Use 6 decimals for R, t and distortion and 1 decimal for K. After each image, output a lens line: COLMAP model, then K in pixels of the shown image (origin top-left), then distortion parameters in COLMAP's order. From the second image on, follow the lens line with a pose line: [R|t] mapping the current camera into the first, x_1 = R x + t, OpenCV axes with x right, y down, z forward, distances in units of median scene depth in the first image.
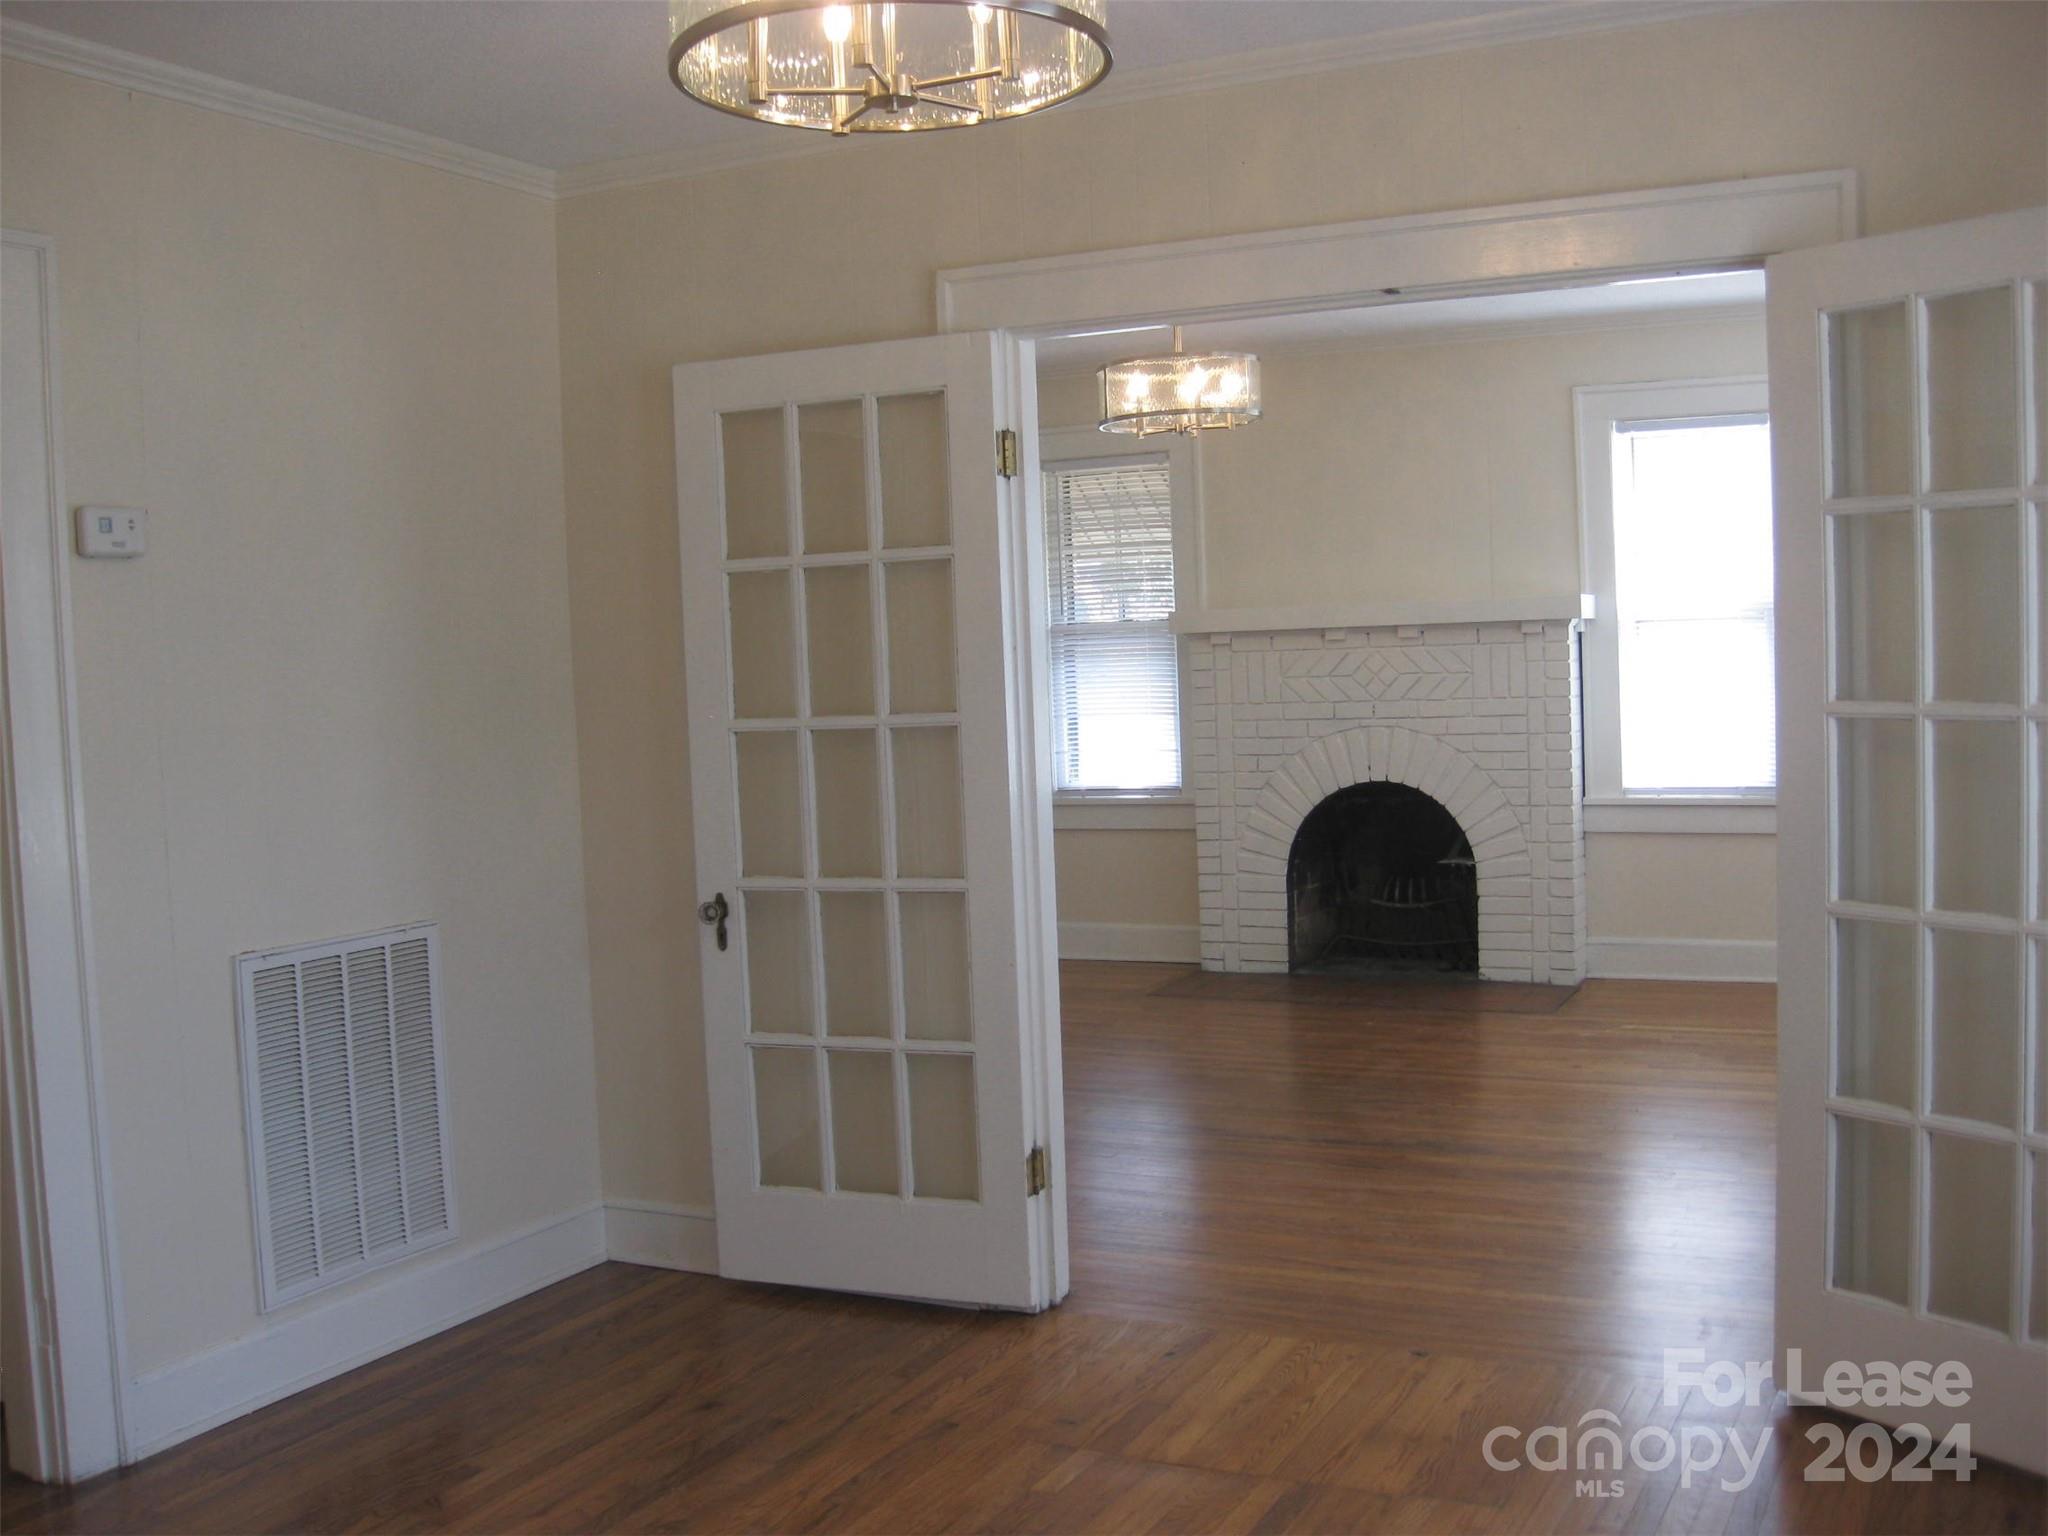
lens RADIAL K [[2124.3, 0, 1076.8], [0, 2124.3, 766.6], [0, 0, 1]] dist [-0.184311, 0.157253]
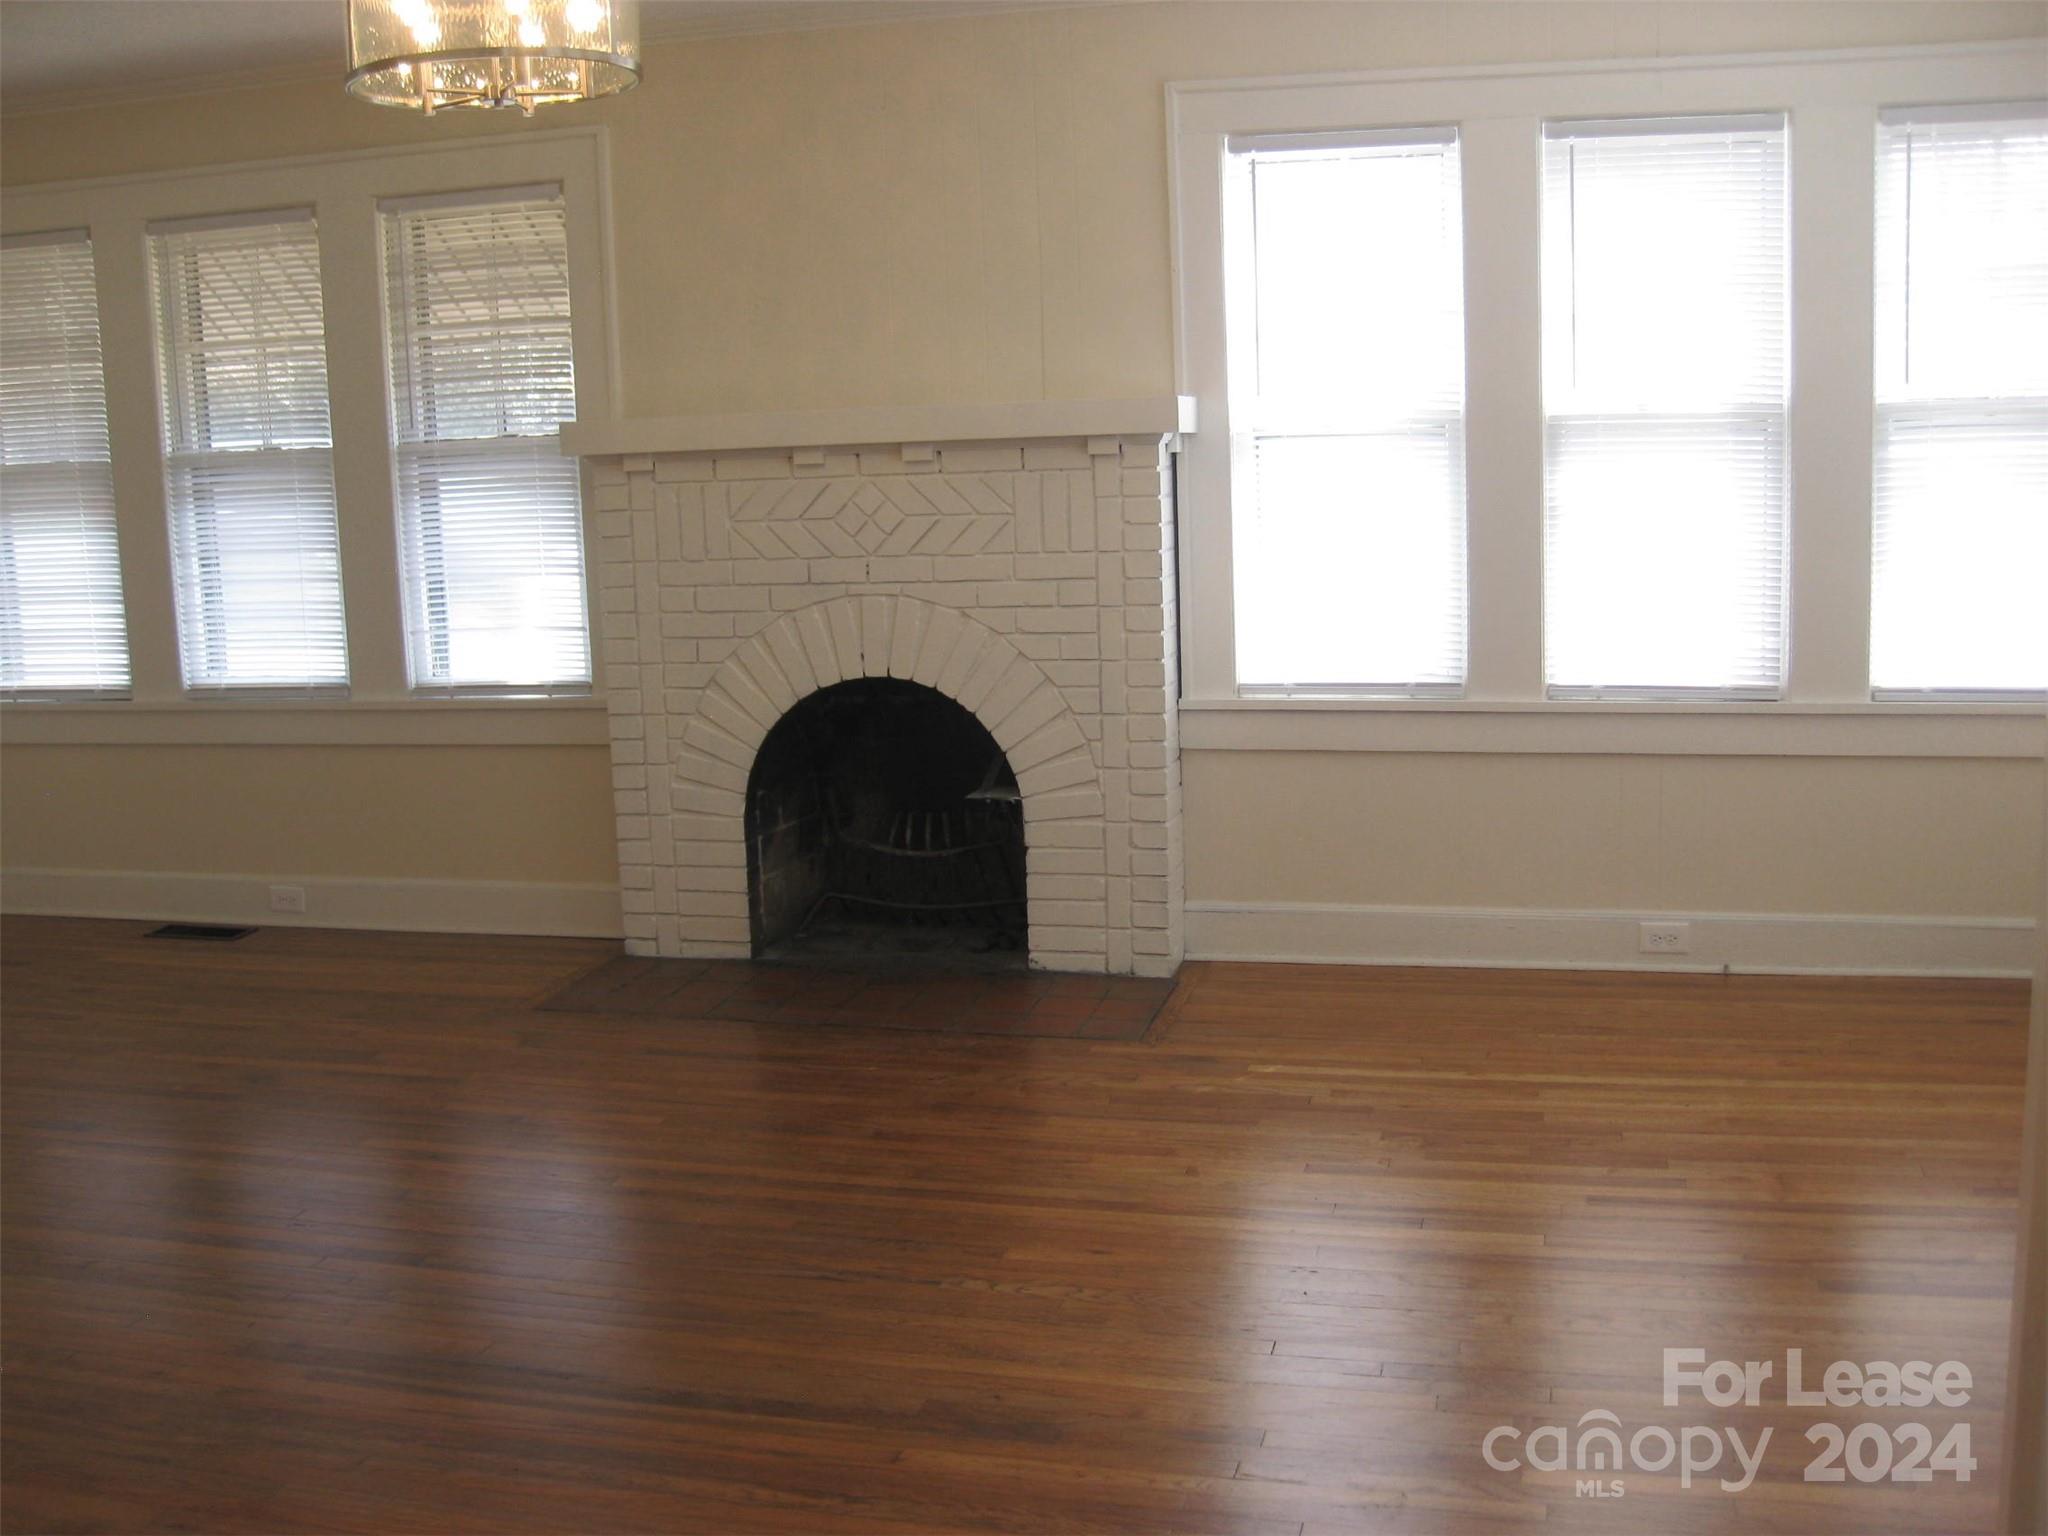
lens RADIAL K [[2093.6, 0, 1032.8], [0, 2093.6, 827.6], [0, 0, 1]] dist [-0.168153, 0.135698]
pose [[0.981343, -0.029958, 0.189915, 0.064730], [0.006786, 0.992567, 0.121511, -0.025984], [-0.192143, -0.117955, 0.974252, 0.343817]]
